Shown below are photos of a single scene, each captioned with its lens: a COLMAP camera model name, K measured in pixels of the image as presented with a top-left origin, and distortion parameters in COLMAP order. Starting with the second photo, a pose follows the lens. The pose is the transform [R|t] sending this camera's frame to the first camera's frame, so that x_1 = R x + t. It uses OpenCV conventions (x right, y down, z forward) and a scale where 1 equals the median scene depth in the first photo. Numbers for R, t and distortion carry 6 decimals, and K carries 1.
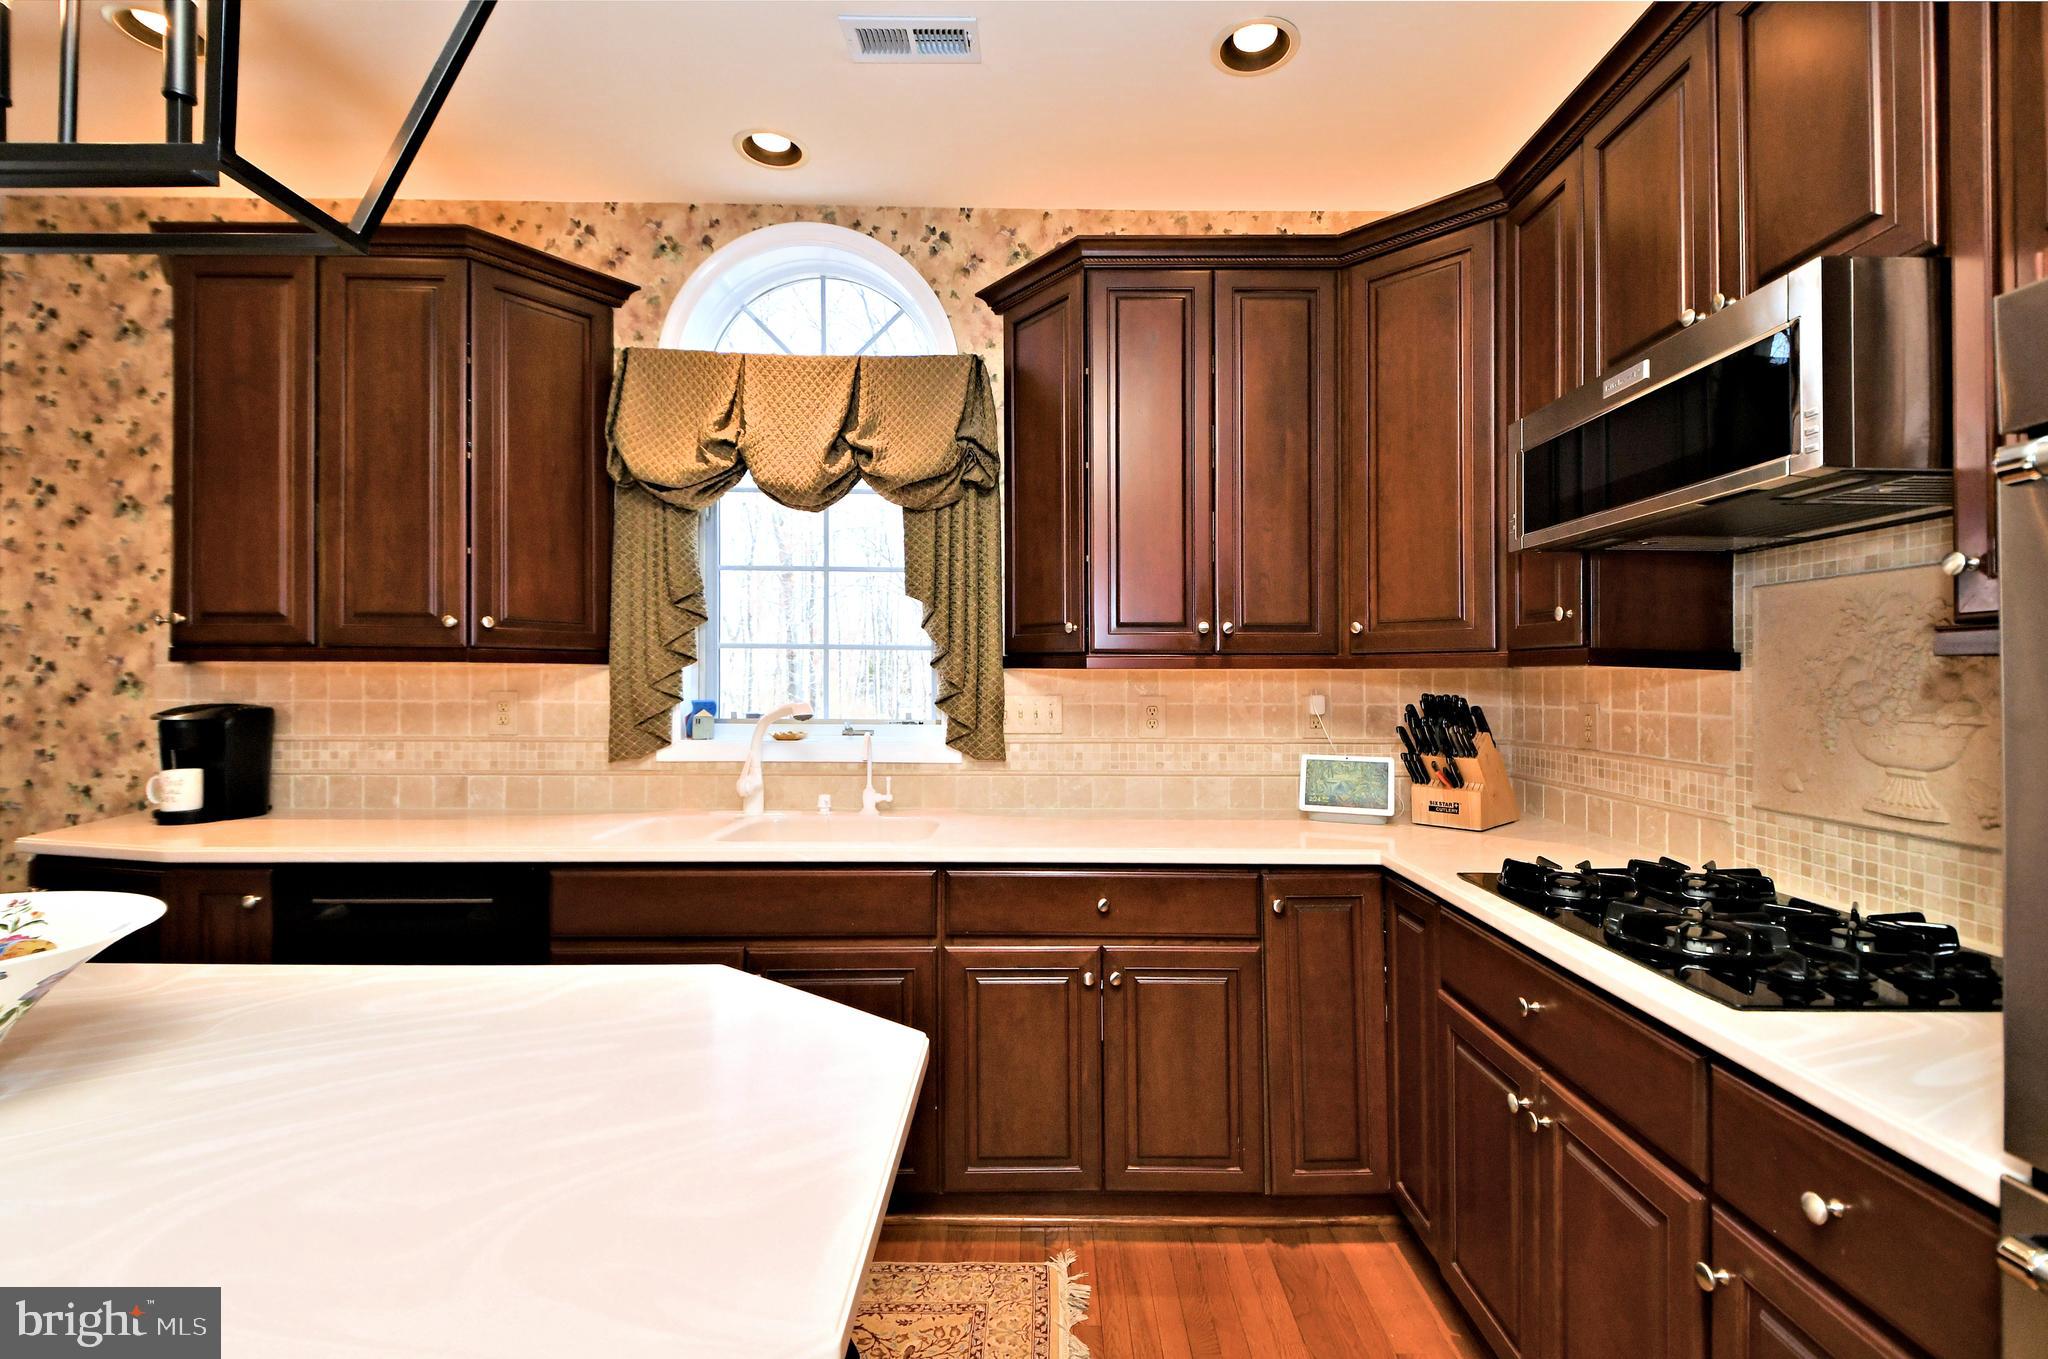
lens RADIAL K [[917.3, 0, 1084.4], [0, 917.3, 684.4], [0, 0, 1]] dist [-0.004830, -0.003777]
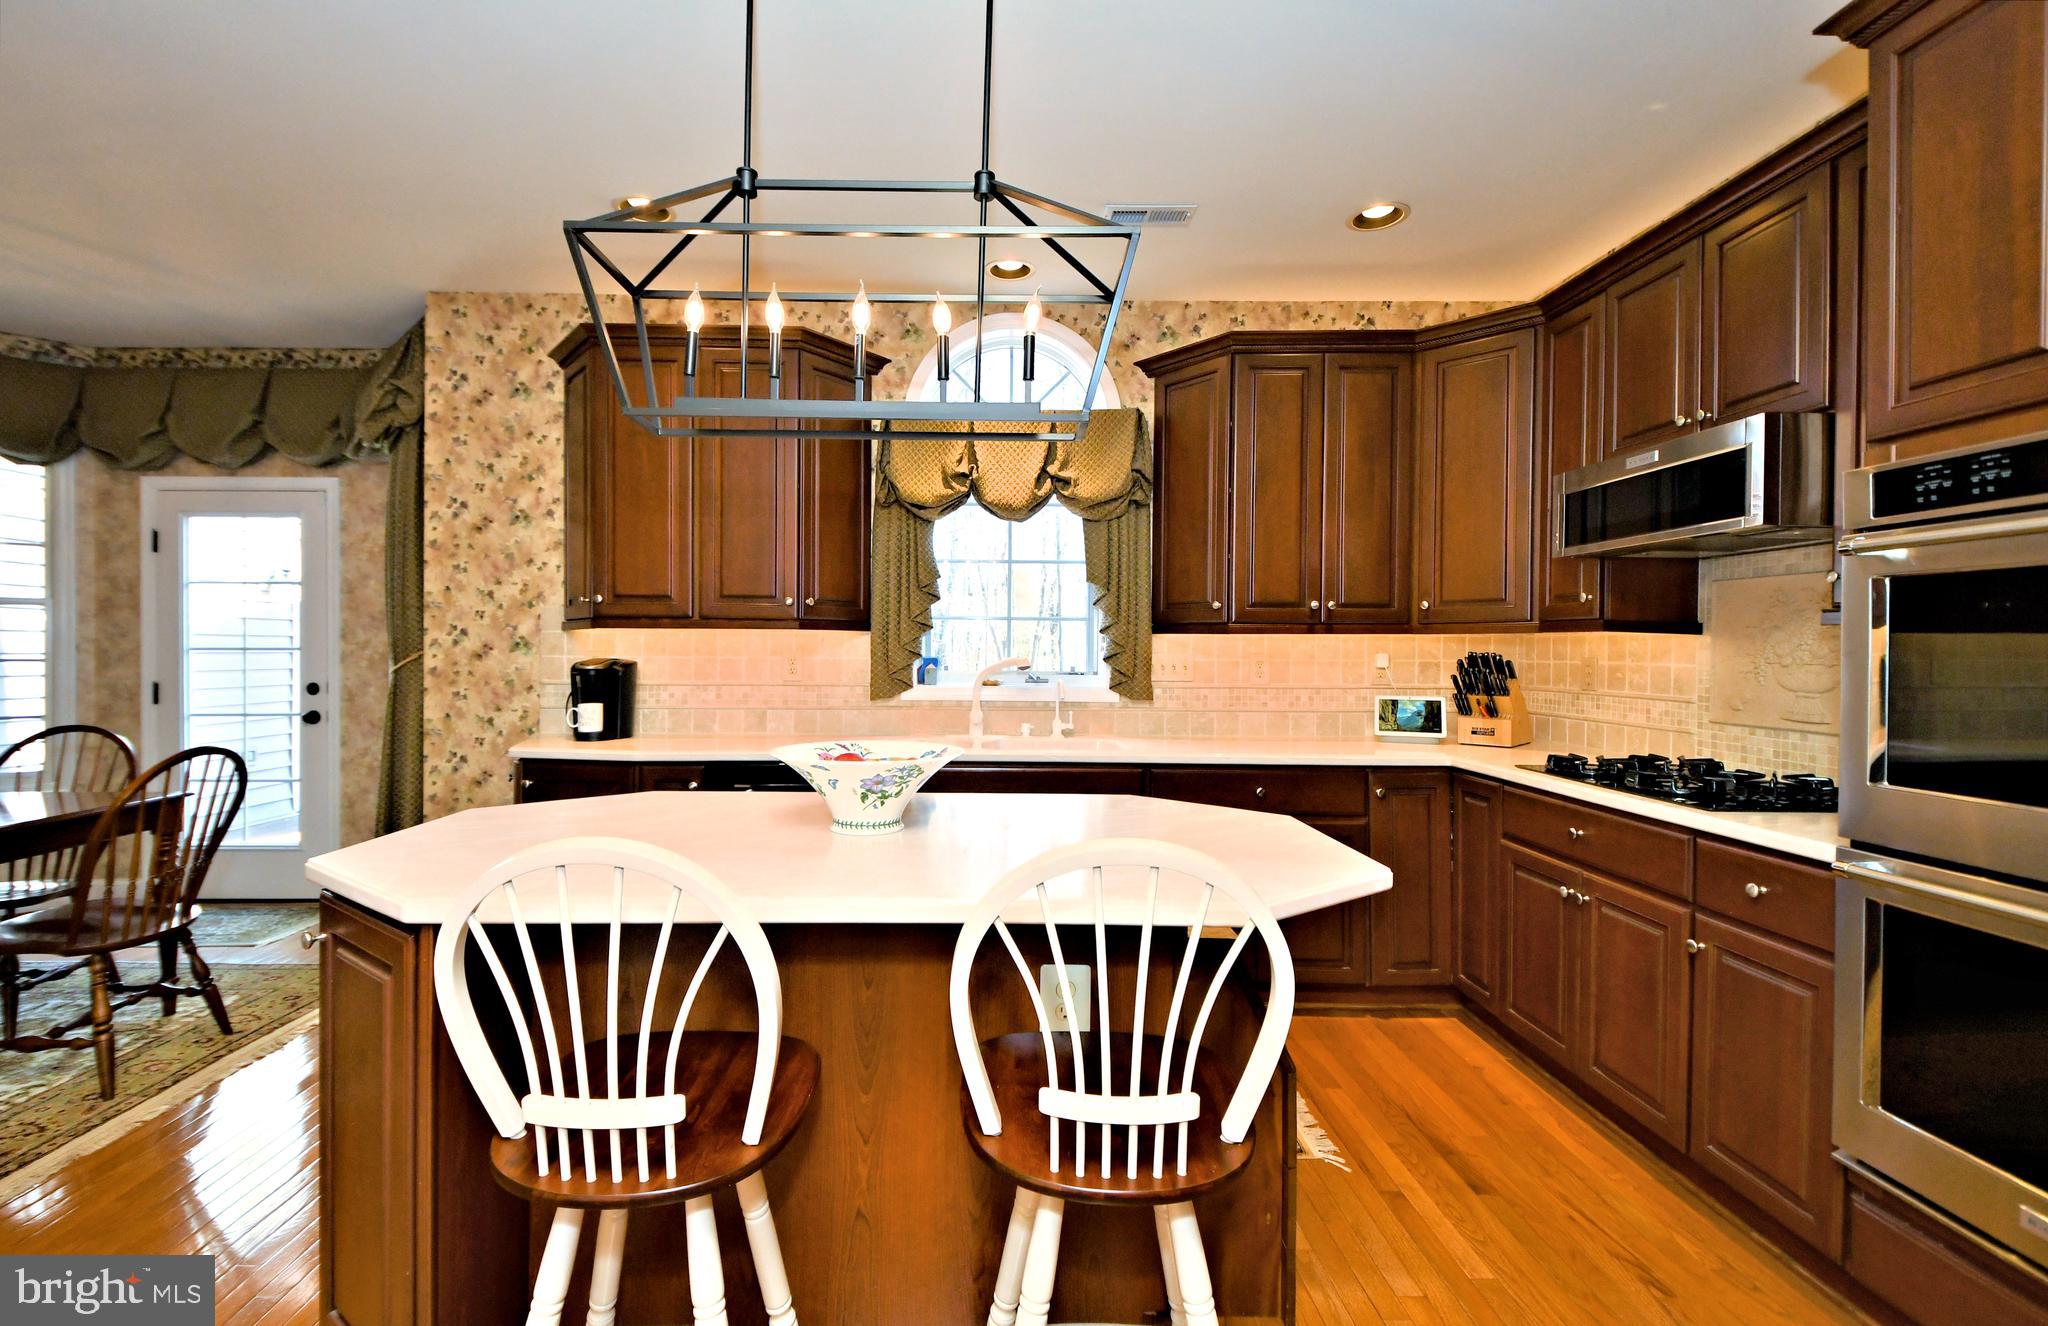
lens RADIAL K [[927.5, 0, 953.7], [0, 927.5, 678.1], [0, 0, 1]] dist [-0.002953, -0.004405]
pose [[0.999586, 0.002370, -0.028657, -0.368690], [-0.001647, 0.999681, 0.025213, 0.015103], [0.028707, -0.025155, 0.999271, -0.439621]]
